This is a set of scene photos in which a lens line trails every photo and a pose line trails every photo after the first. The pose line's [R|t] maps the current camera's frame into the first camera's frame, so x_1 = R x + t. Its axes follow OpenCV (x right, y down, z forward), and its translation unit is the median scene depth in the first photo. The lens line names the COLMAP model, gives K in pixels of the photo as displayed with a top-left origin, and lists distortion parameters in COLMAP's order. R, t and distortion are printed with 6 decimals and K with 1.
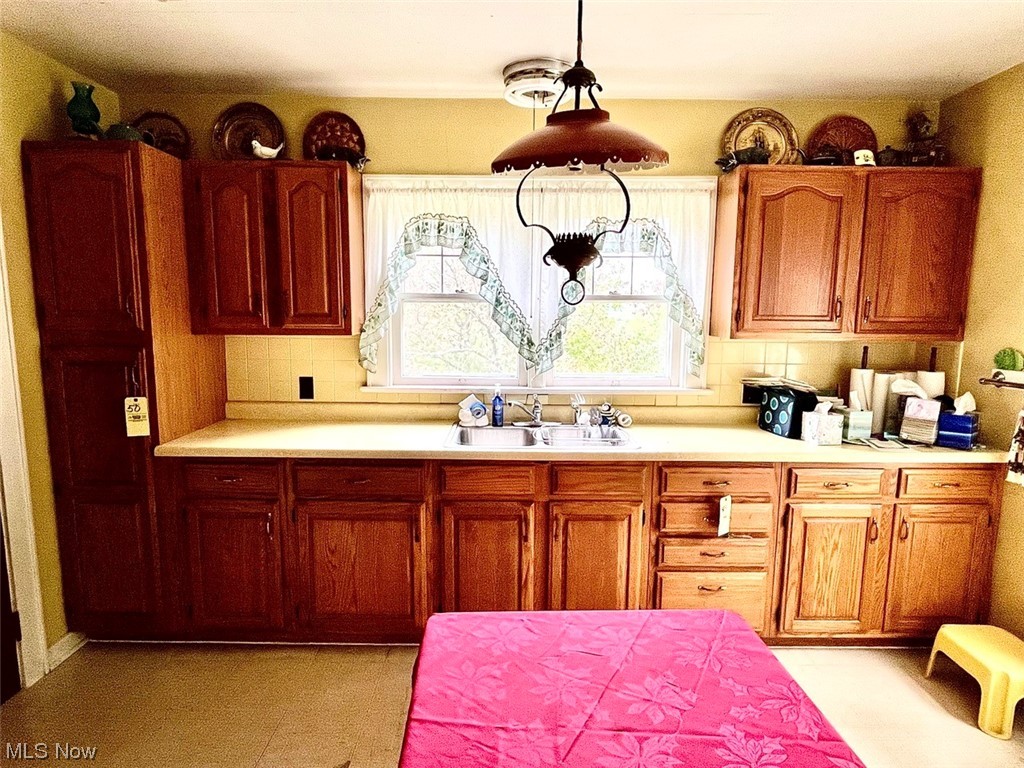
lens RADIAL K [[578.9, 0, 511.0], [0, 578.9, 384.1], [0, 0, 1]] dist [-0.000455, -0.001230]
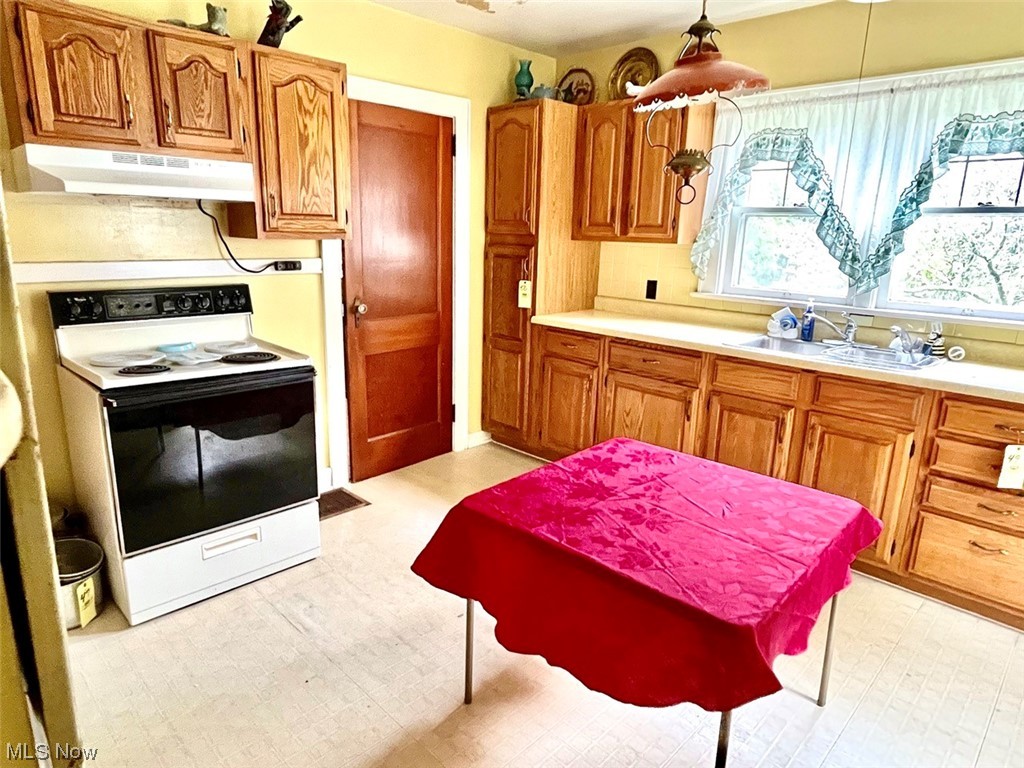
lens RADIAL K [[631.3, 0, 512.5], [0, 631.3, 384.5], [0, 0, 1]] dist [-0.002507, -0.007296]
pose [[0.709581, 0.176821, -0.682077, 0.442285], [-0.108660, 0.983882, 0.142020, 0.054617], [0.696196, -0.026660, 0.717357, -0.169101]]
